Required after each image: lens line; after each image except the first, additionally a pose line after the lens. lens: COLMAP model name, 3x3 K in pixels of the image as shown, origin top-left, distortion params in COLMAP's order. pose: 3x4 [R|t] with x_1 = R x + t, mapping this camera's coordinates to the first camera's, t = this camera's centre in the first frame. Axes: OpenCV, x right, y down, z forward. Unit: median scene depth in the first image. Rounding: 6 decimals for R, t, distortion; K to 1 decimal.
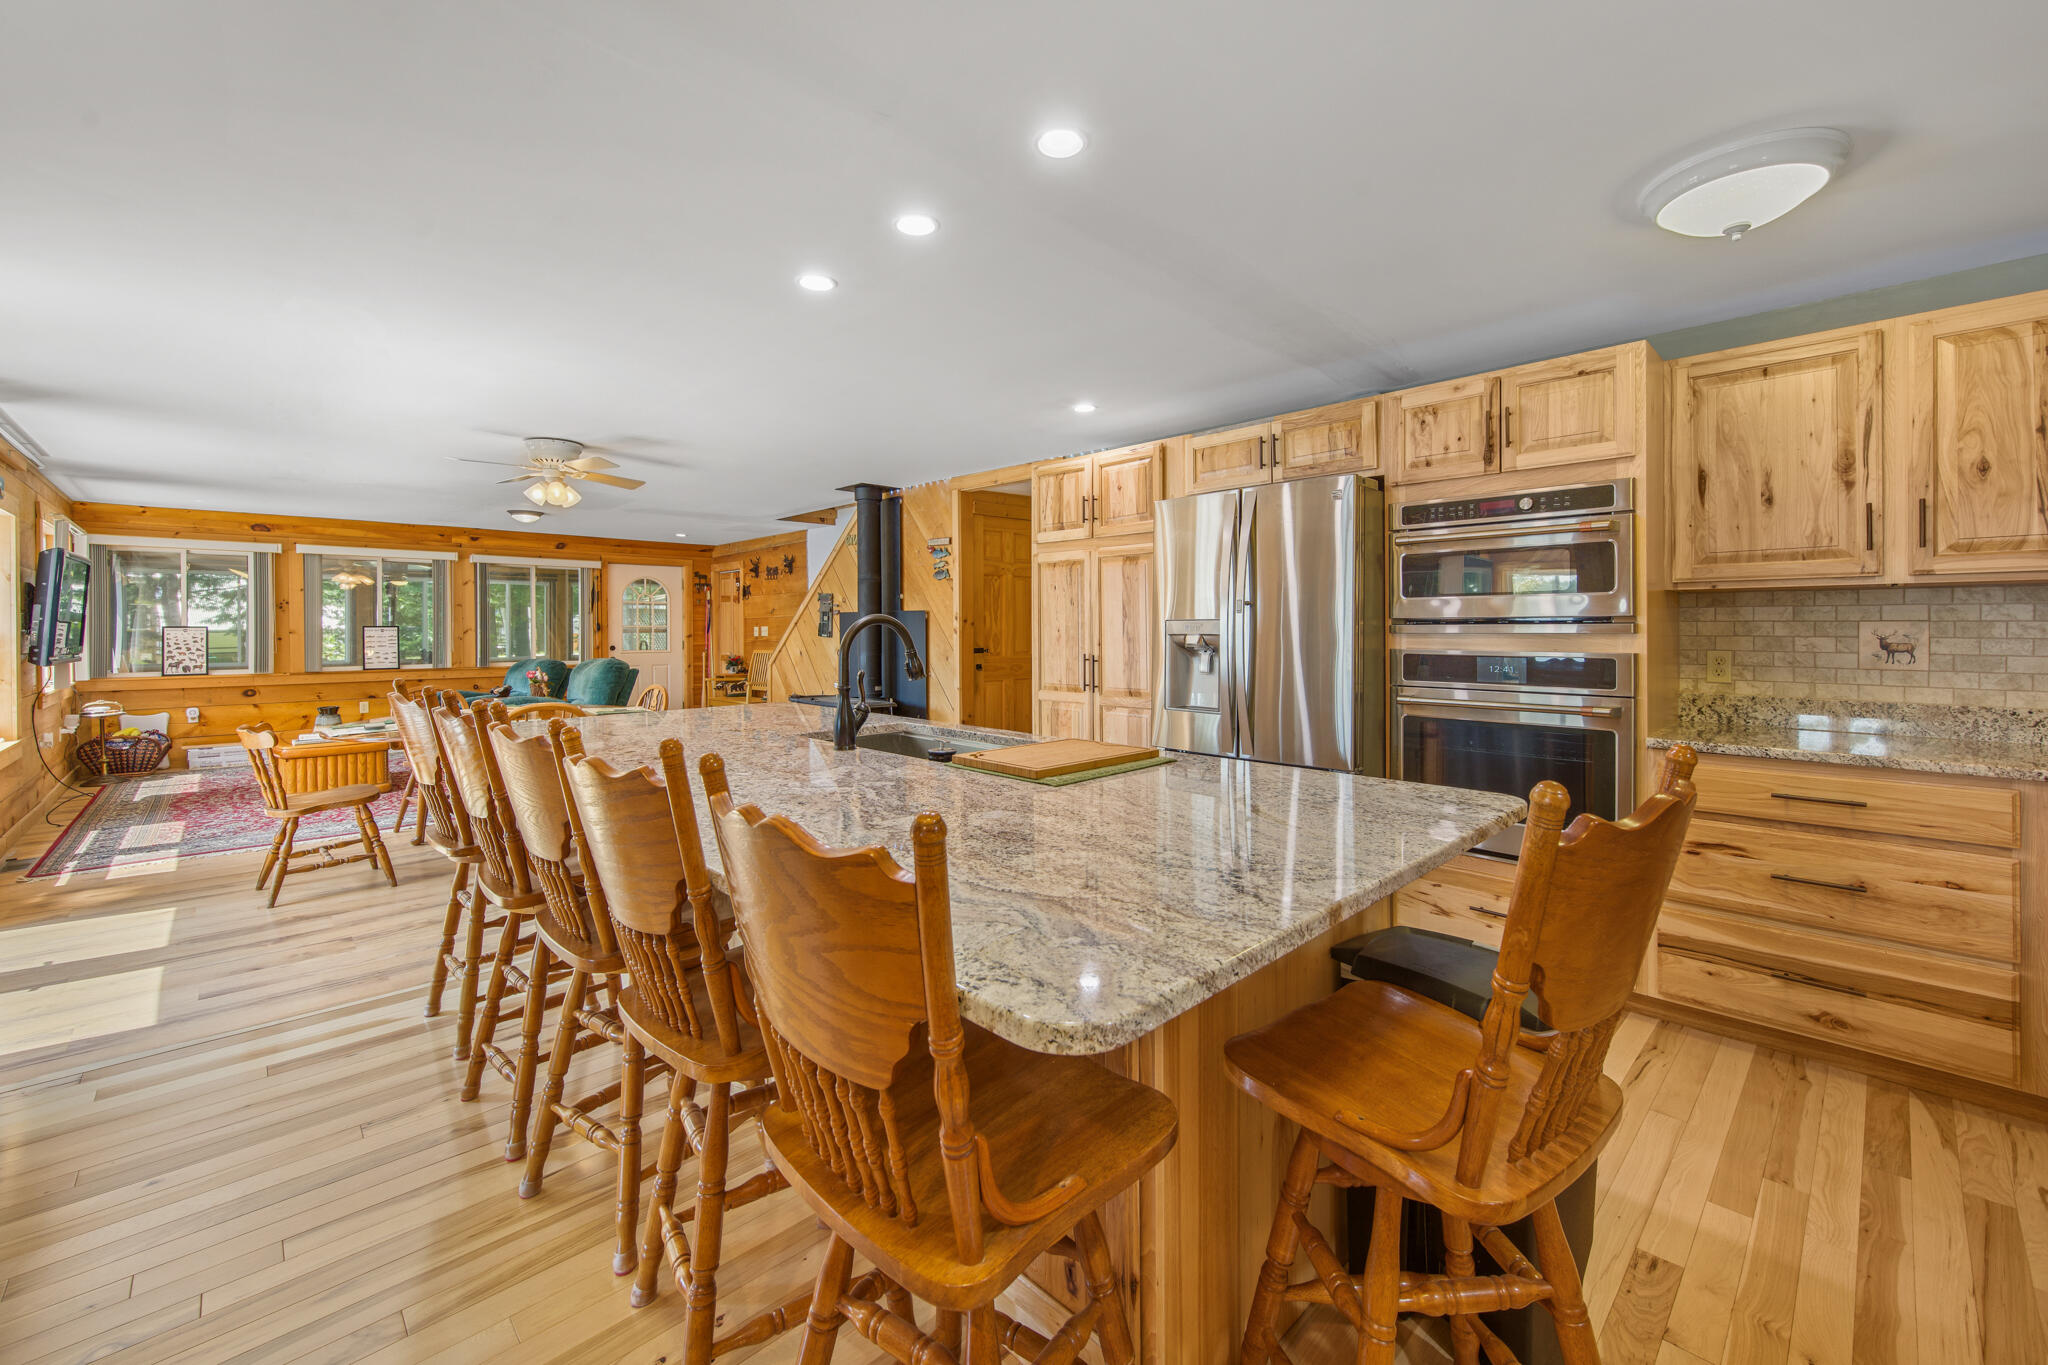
lens RADIAL K [[827.0, 0, 1027.4], [0, 827.0, 632.5], [0, 0, 1]] dist [-0.000754, -0.000113]
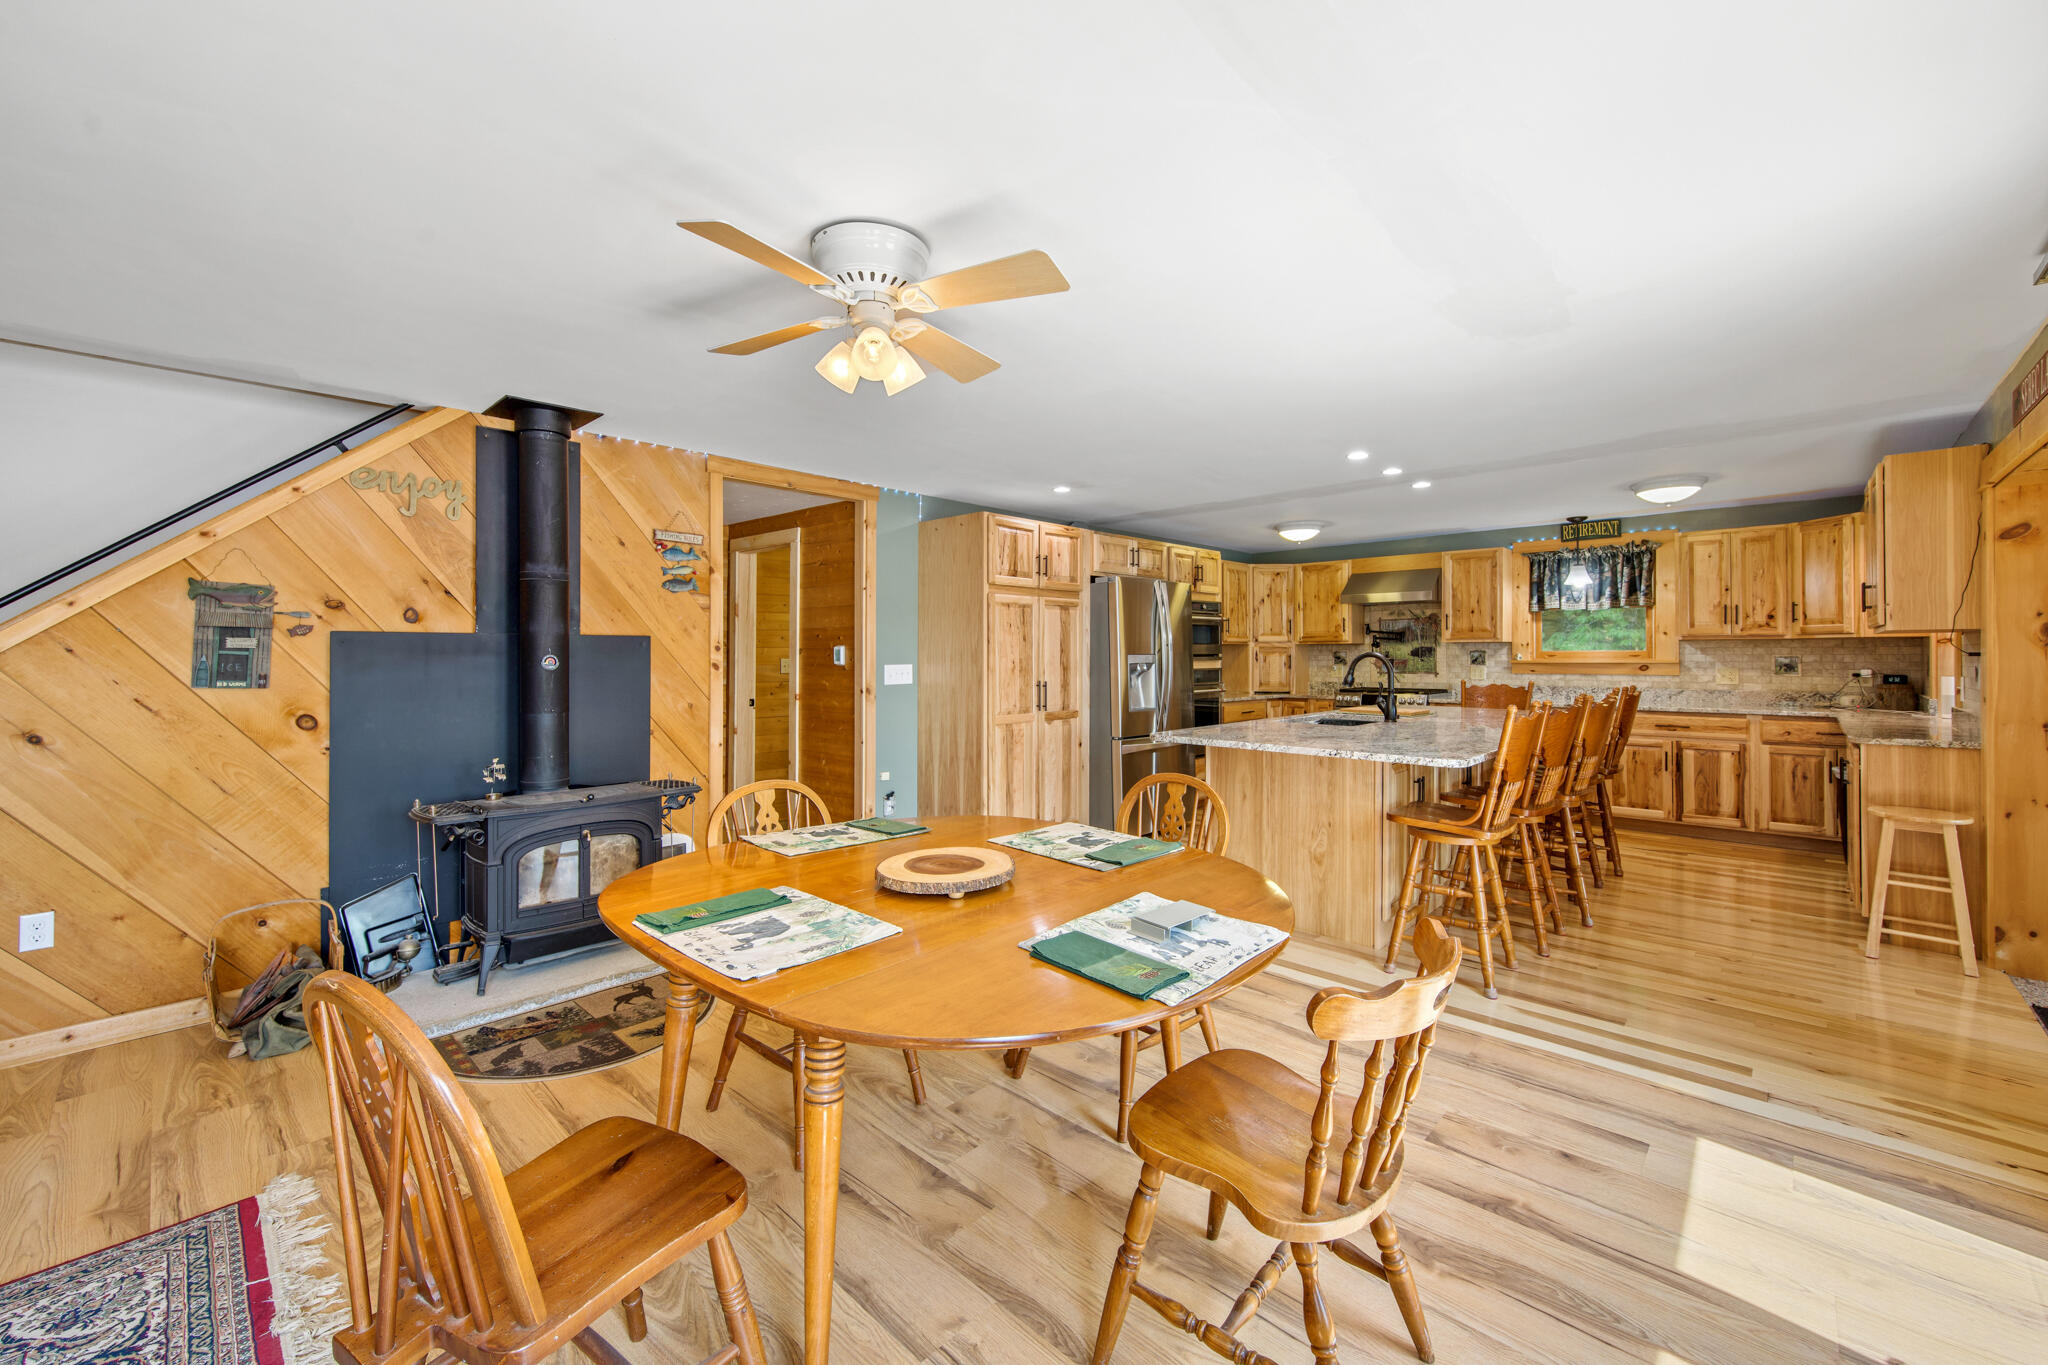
lens RADIAL K [[827.0, 0, 1028.0], [0, 827.0, 655.3], [0, 0, 1]] dist [-0.000754, -0.000113]
pose [[-0.050254, 0.000414, 0.998736, -0.645699], [0.010061, 0.999949, 0.000092, -0.007097], [-0.998686, 0.010053, -0.050256, 0.595644]]
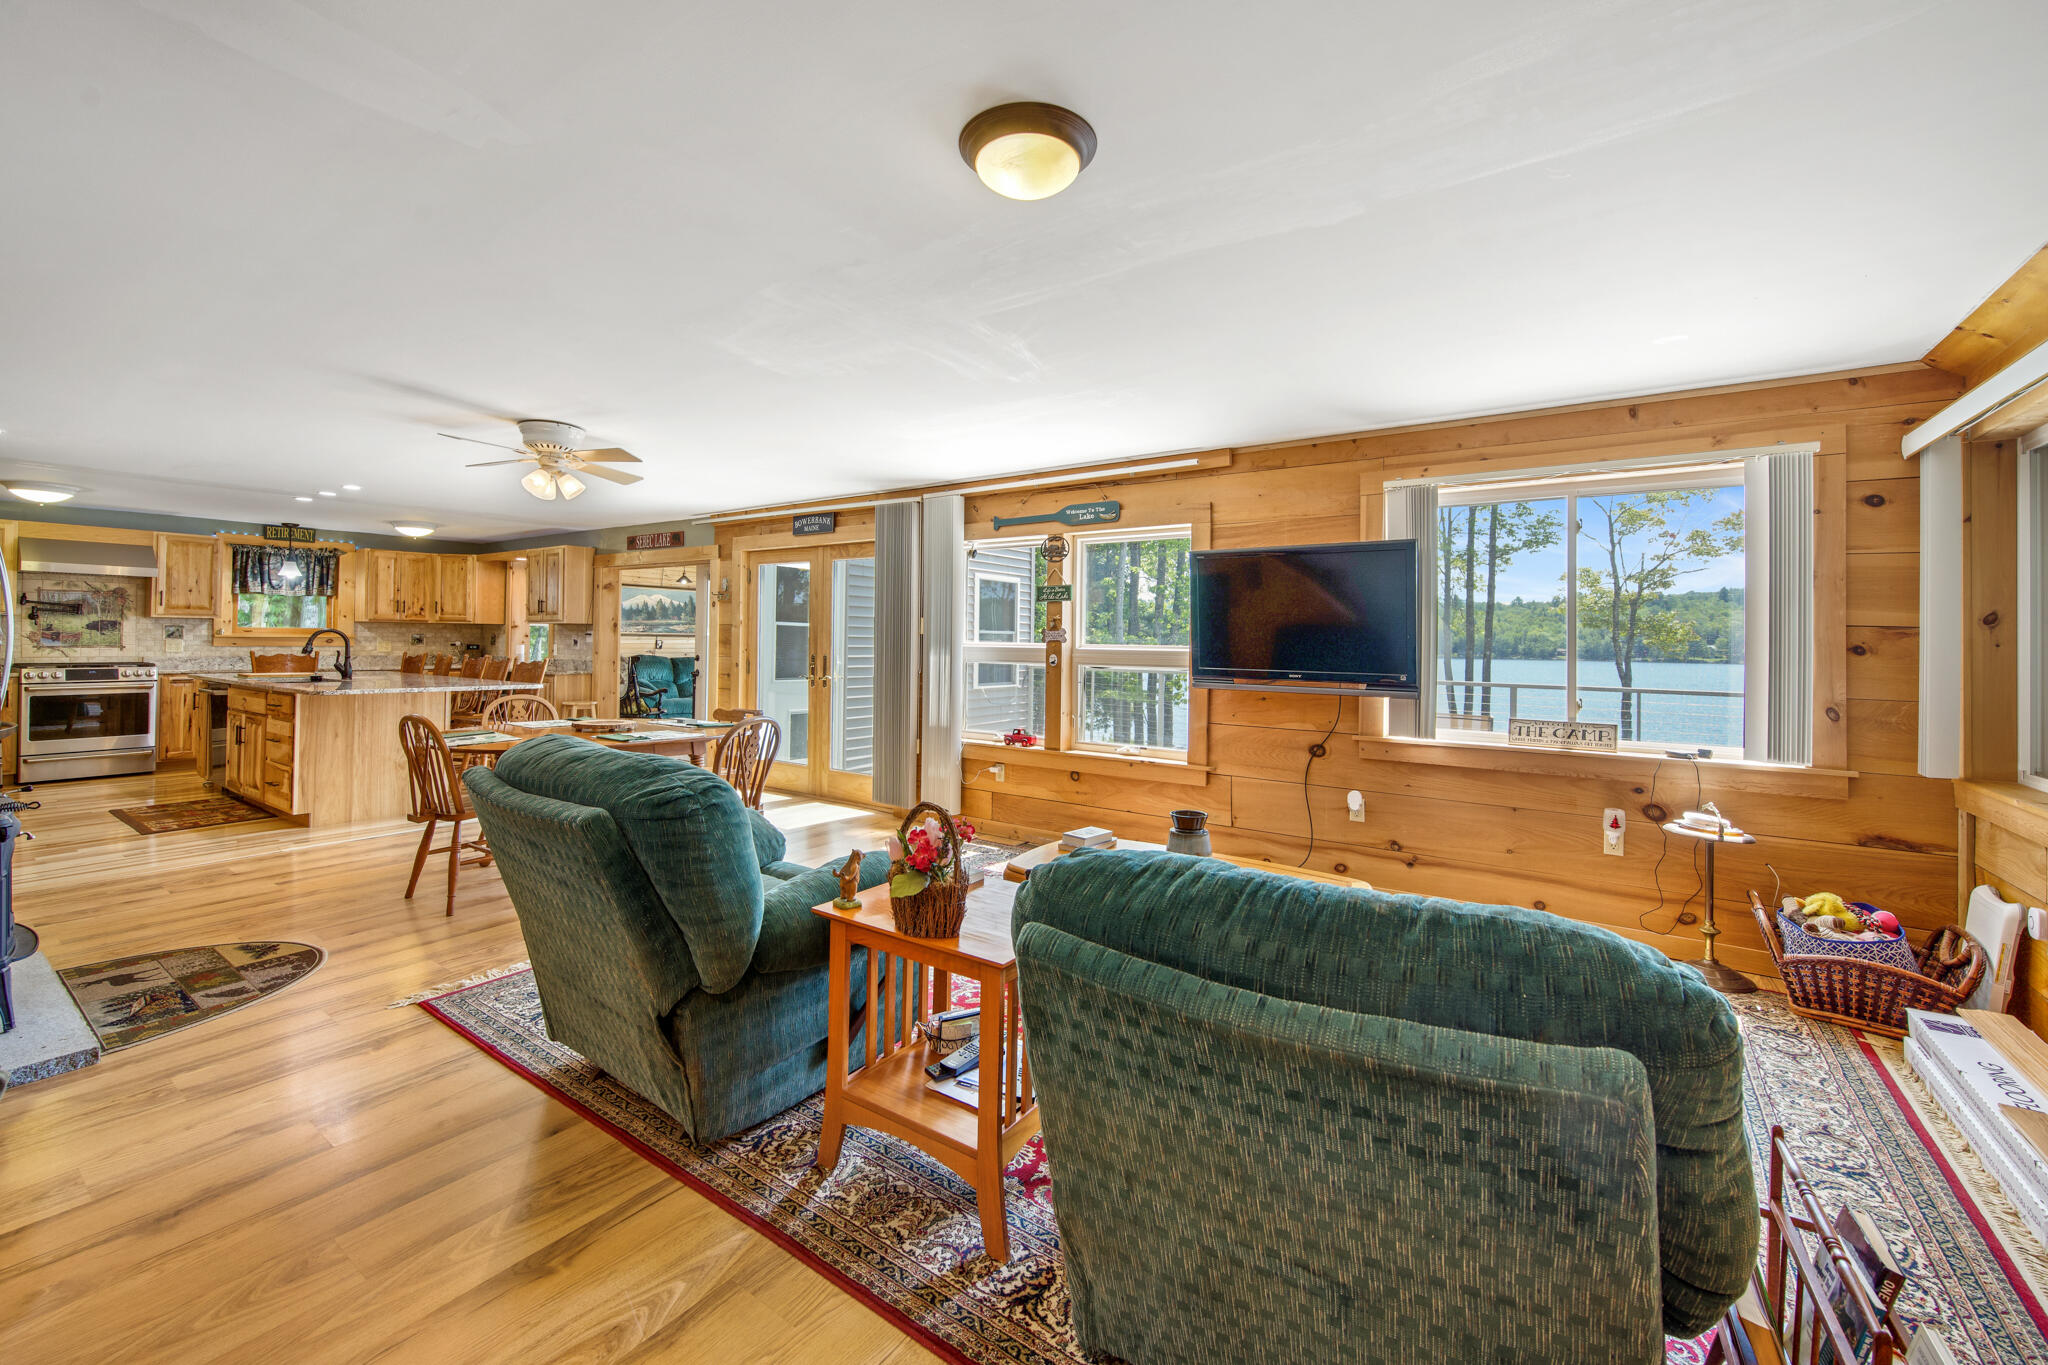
lens RADIAL K [[827.0, 0, 1019.3], [0, 827.0, 629.0], [0, 0, 1]] dist [-0.000754, -0.000113]
pose [[-0.981835, -0.013279, -0.189271, -0.567821], [-0.012394, 0.999906, -0.005863, -0.009763], [0.189331, -0.003410, -0.981907, 1.239525]]
